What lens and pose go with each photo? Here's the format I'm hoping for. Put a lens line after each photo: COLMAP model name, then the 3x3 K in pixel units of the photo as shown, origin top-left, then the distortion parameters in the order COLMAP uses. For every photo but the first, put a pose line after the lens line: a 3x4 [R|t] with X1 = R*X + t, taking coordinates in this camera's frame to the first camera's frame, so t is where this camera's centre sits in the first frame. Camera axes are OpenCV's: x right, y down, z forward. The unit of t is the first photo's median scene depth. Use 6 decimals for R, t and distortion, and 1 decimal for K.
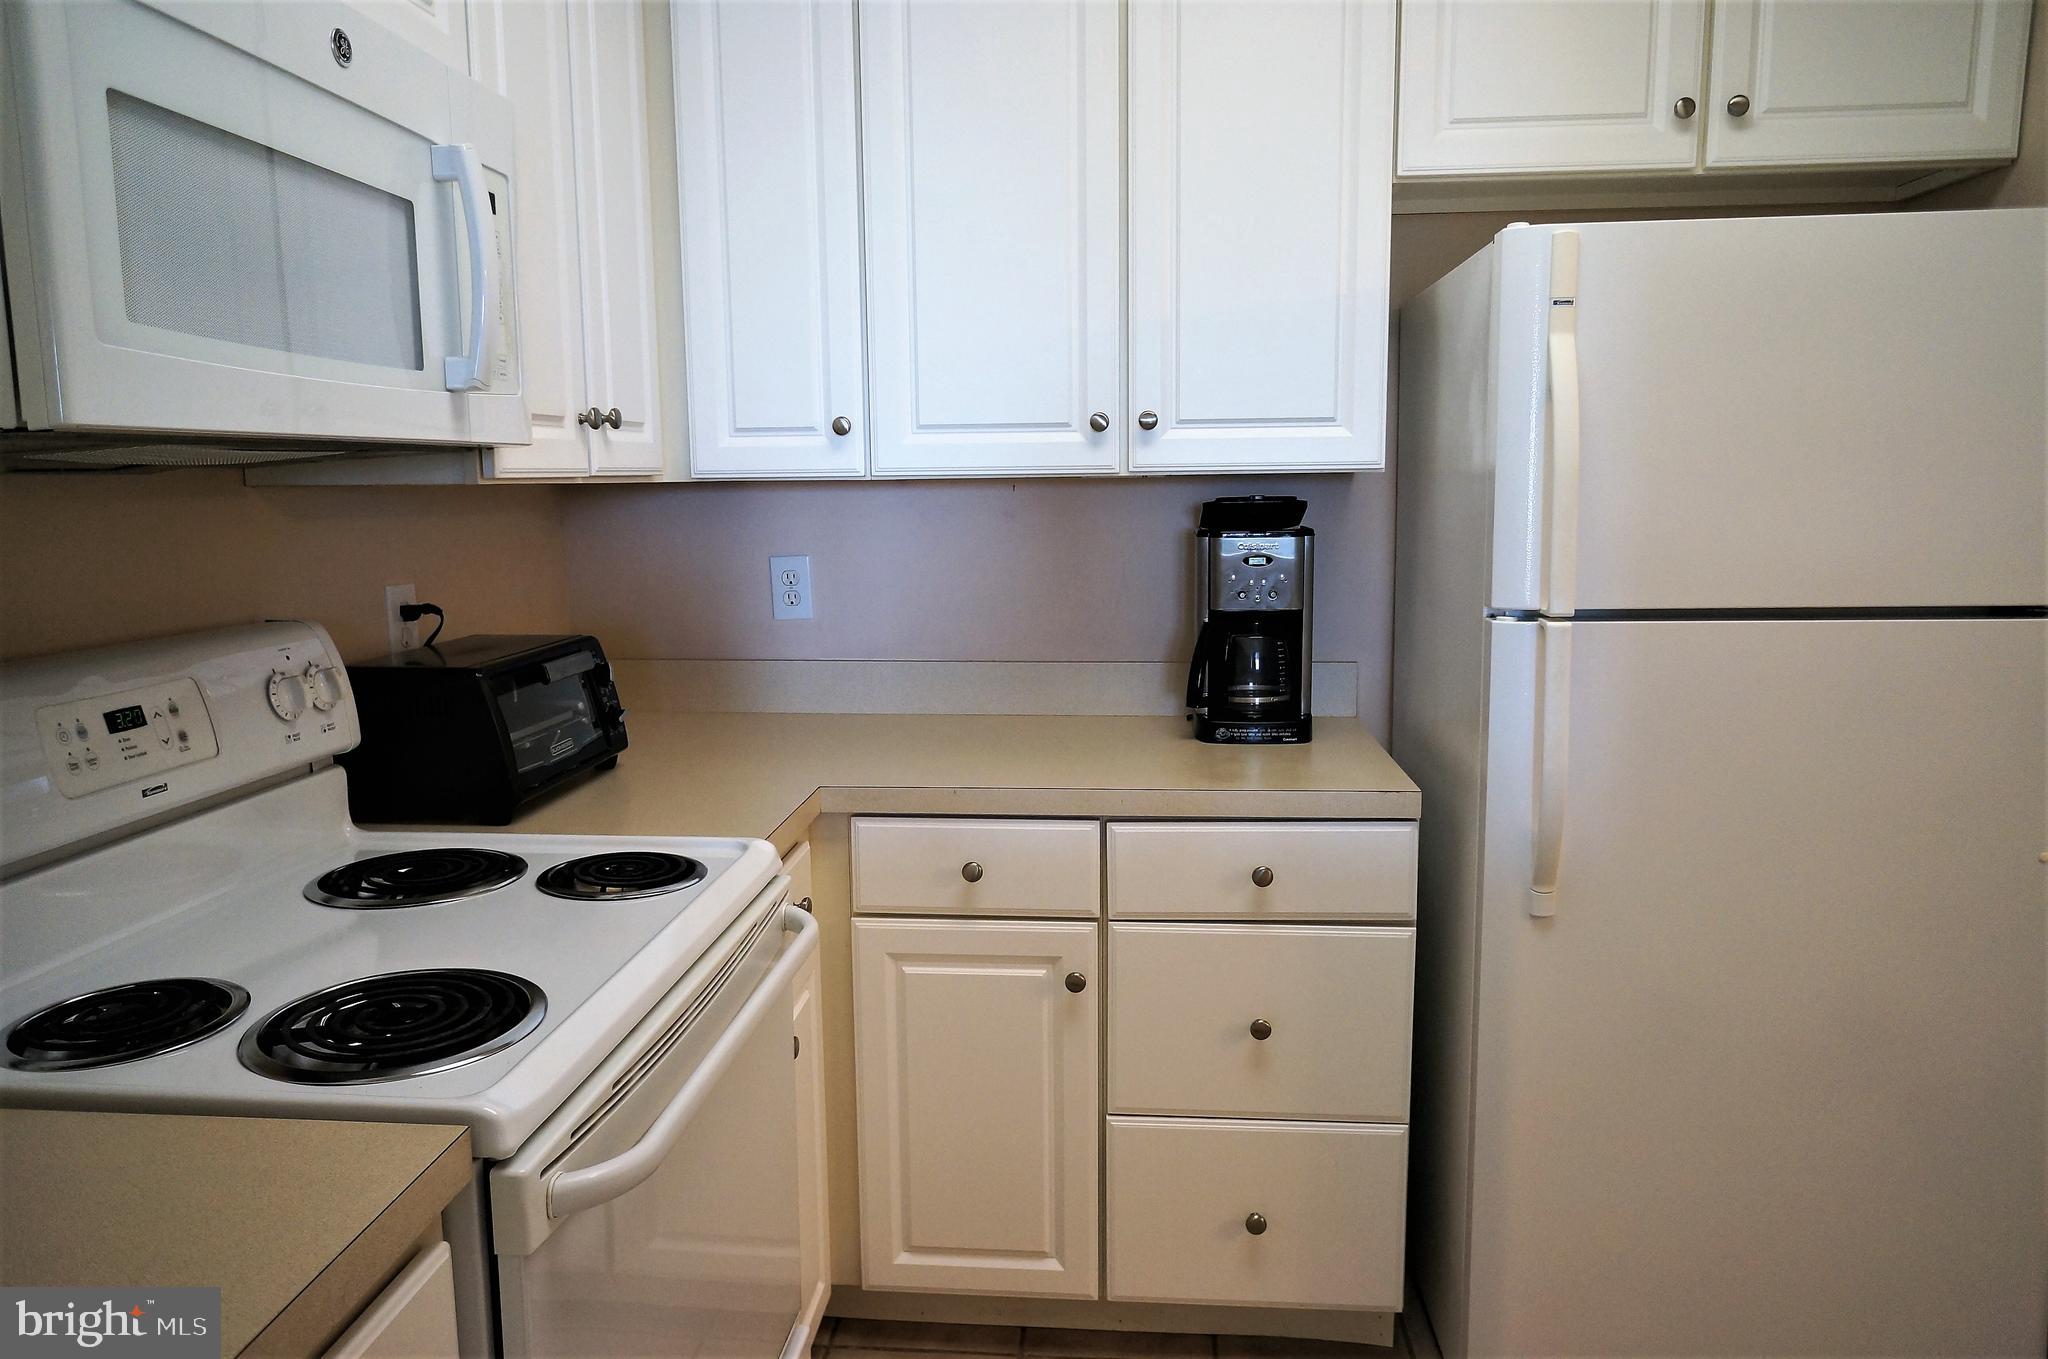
lens RADIAL K [[1365.5, 0, 1016.3], [0, 1365.5, 675.8], [0, 0, 1]] dist [-0.031993, -0.001175]
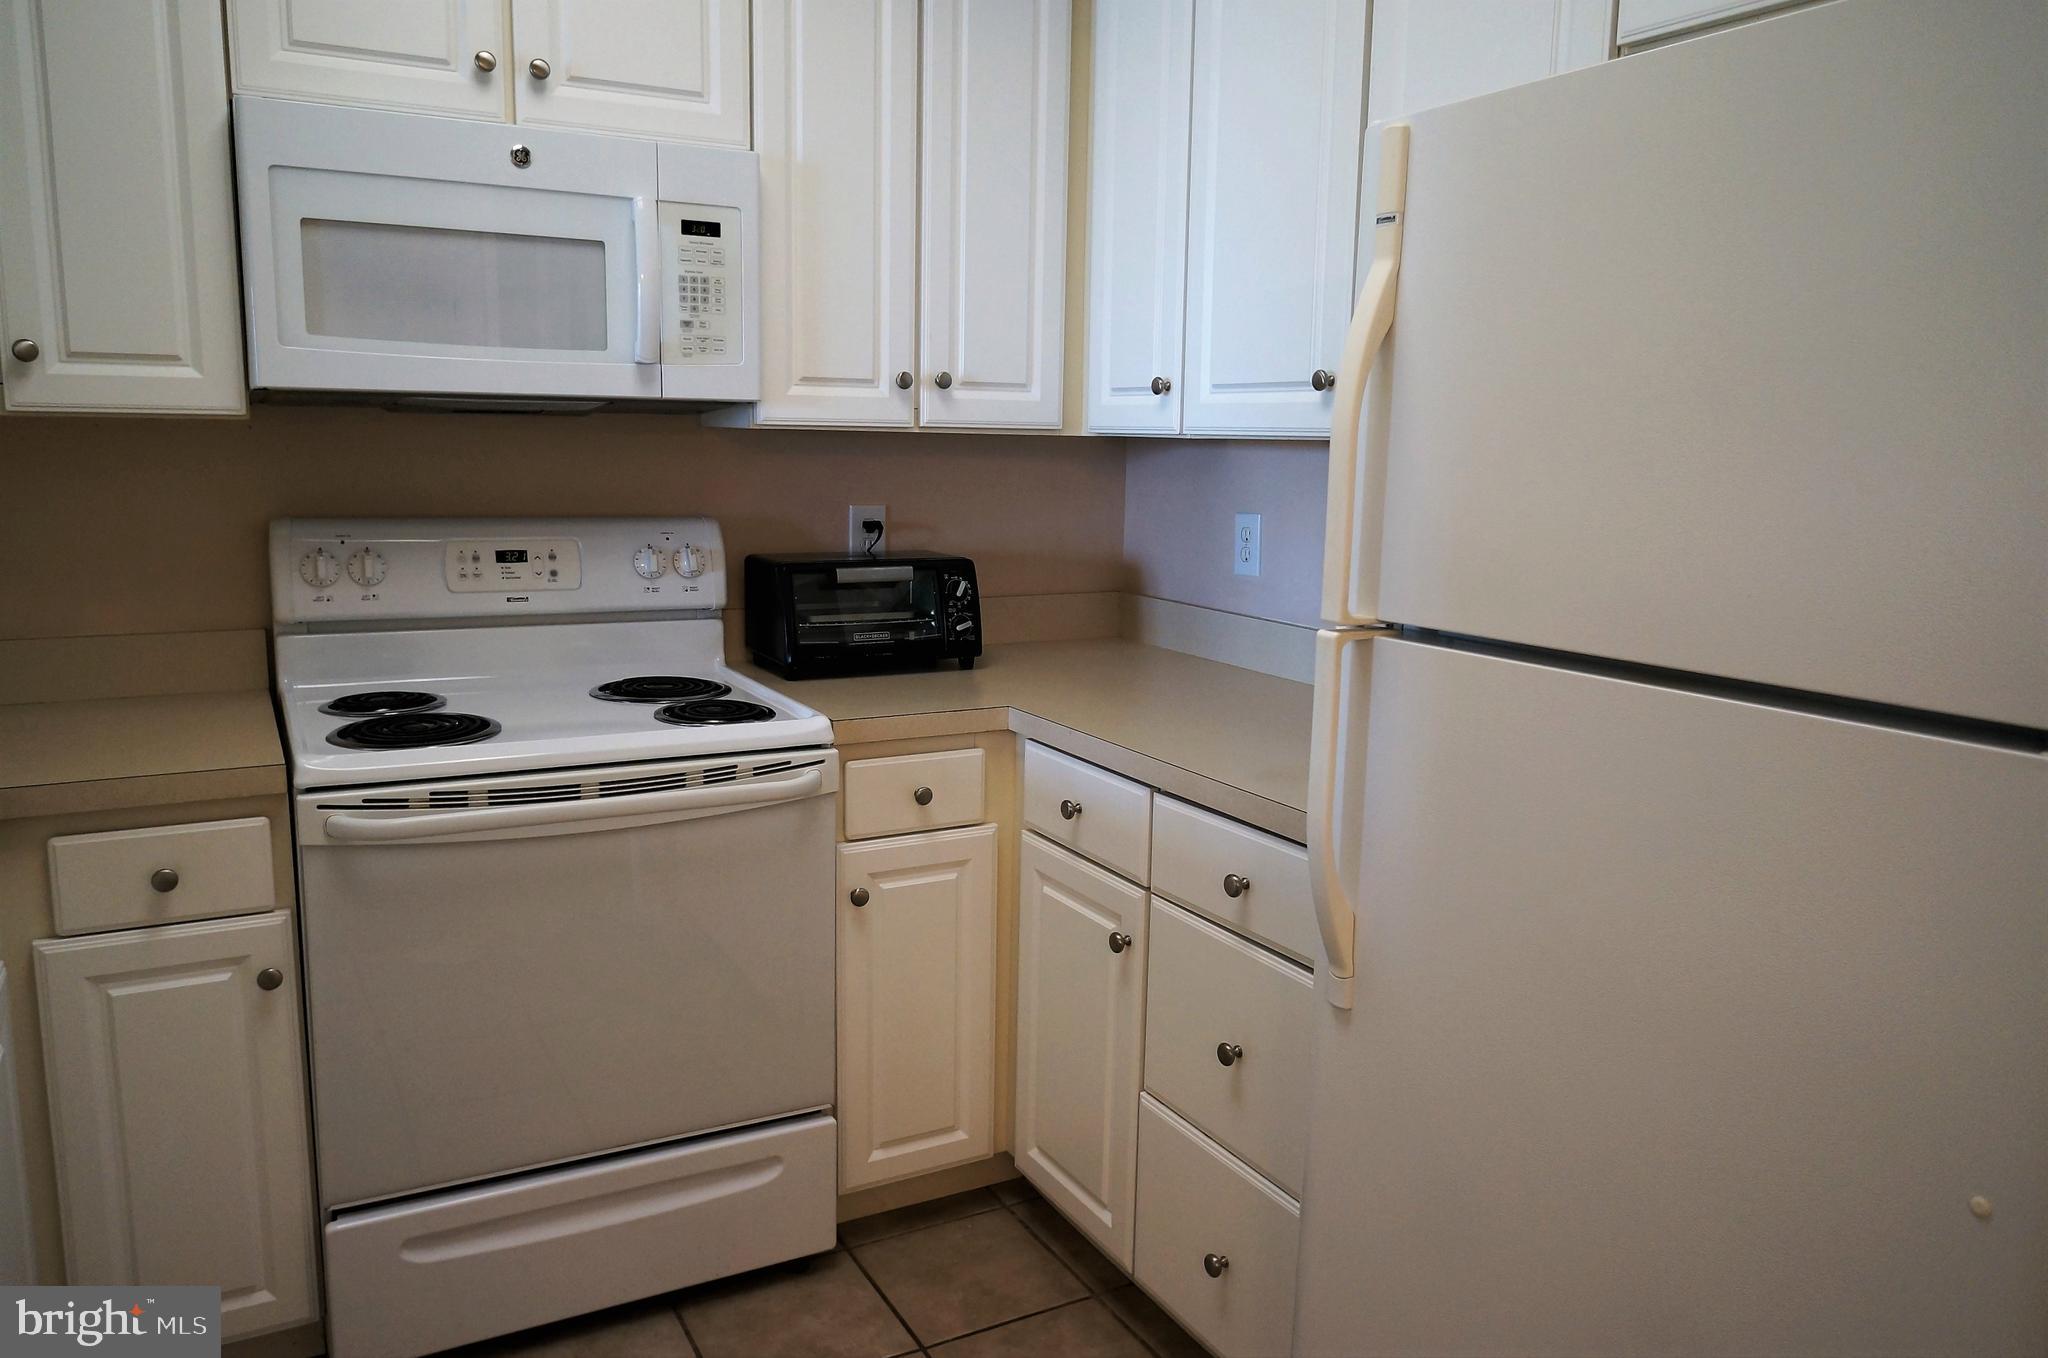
lens RADIAL K [[1442.6, 0, 1012.3], [0, 1442.6, 677.7], [0, 0, 1]] dist [-0.001865, -0.000184]
pose [[0.563688, 0.160219, -0.810300, 0.992867], [-0.145498, 0.984928, 0.093532, -0.065571], [0.813072, 0.065174, 0.578504, 0.370288]]
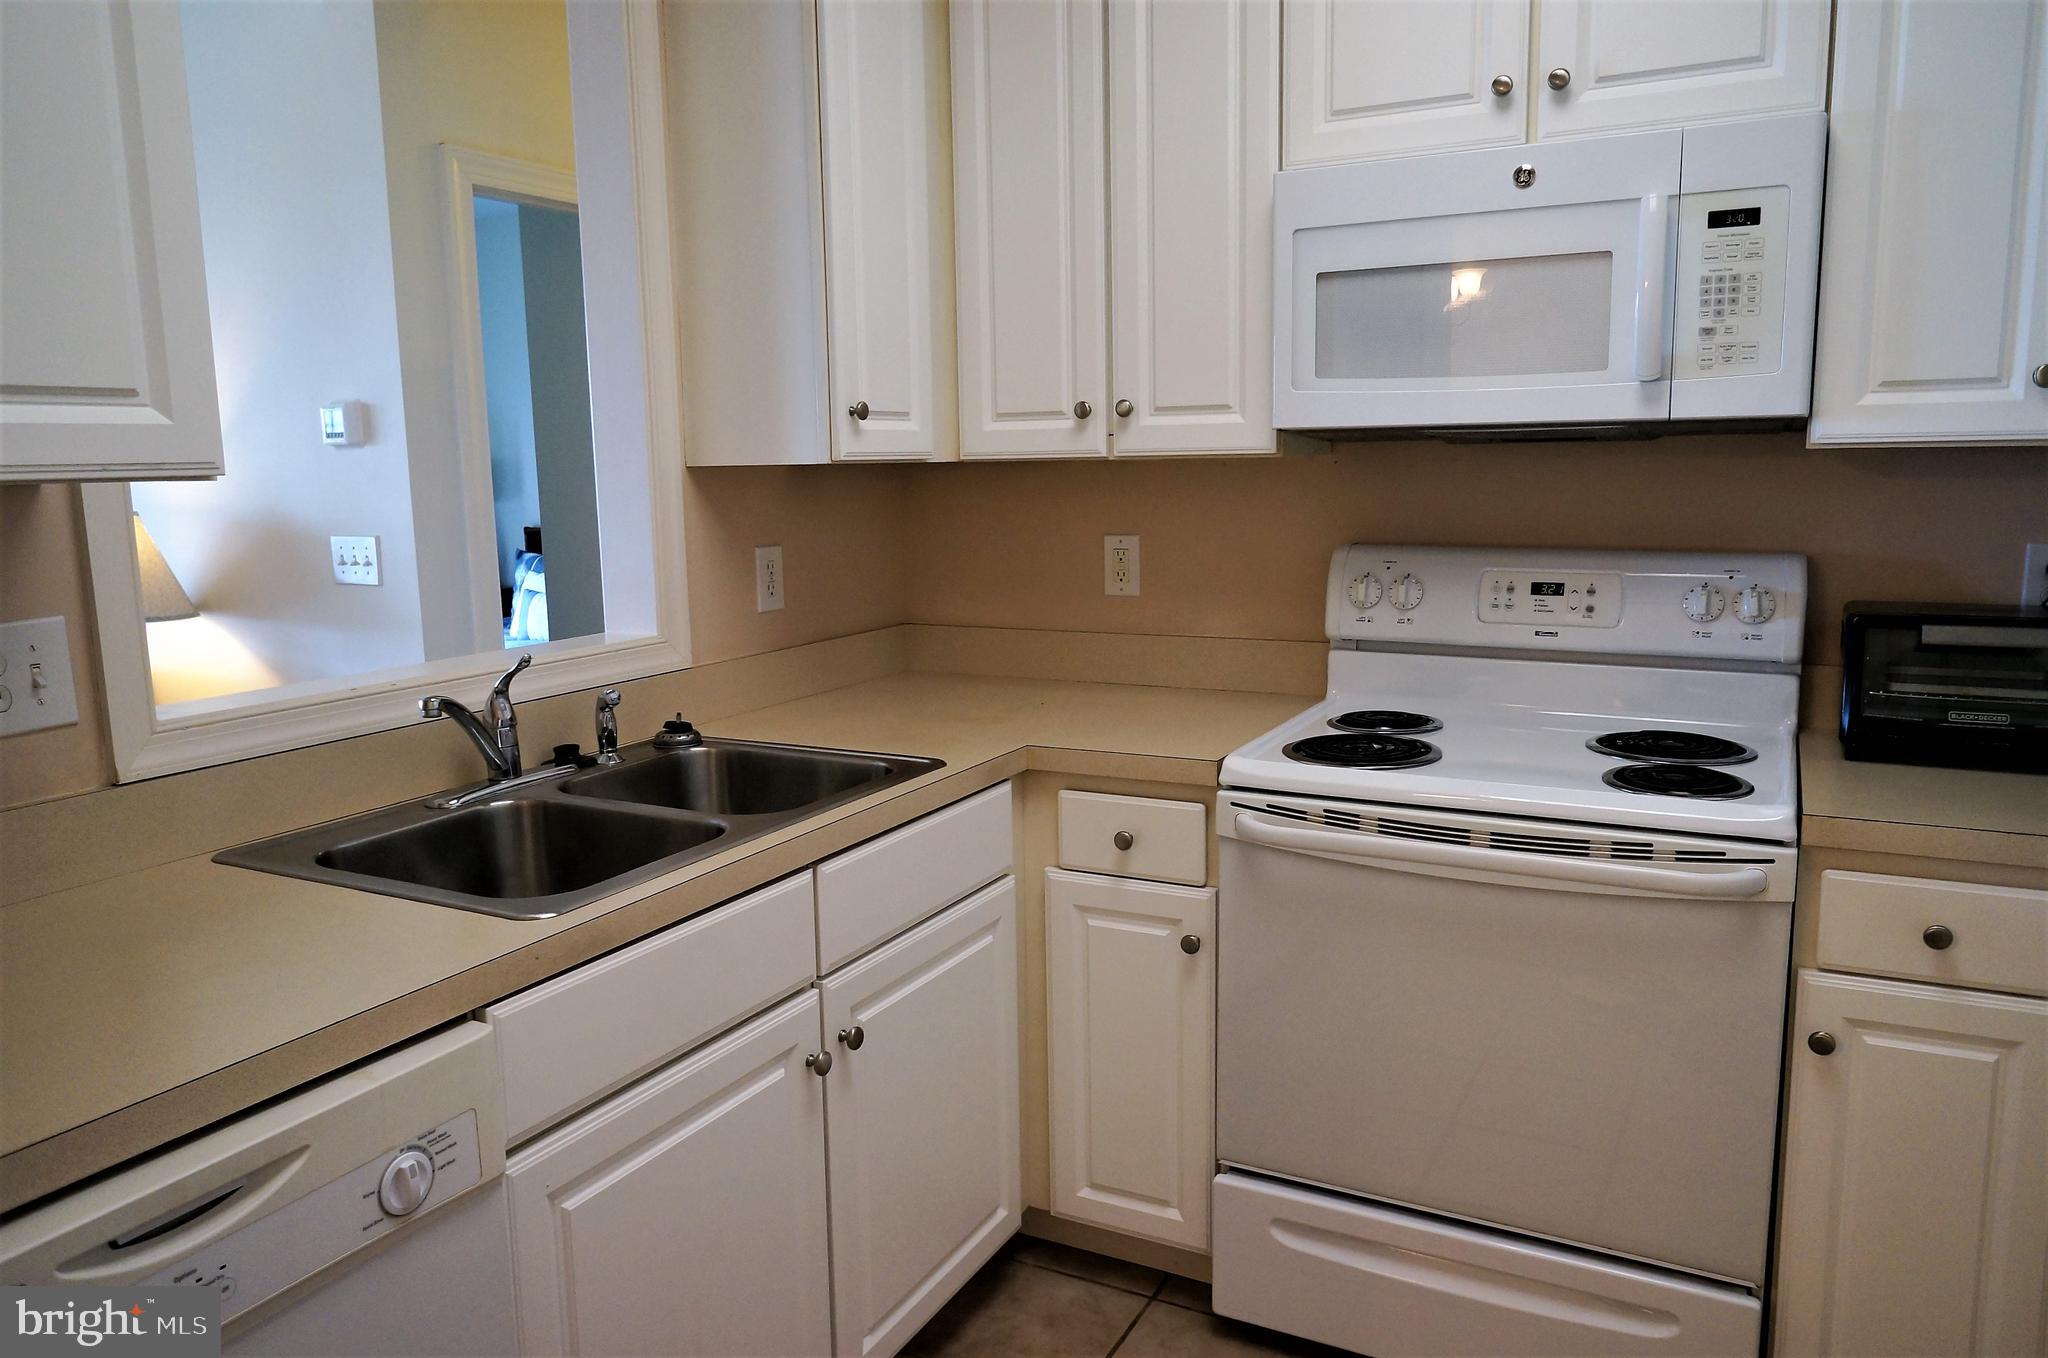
lens RADIAL K [[1397.9, 0, 1024.0], [0, 1397.9, 679.0], [0, 0, 1]] dist [-0.002548, -0.000390]
pose [[-0.357745, 0.164160, -0.919277, 0.959063], [-0.115428, 0.969104, 0.217978, -0.131458], [0.926658, 0.184091, -0.327744, 0.794838]]
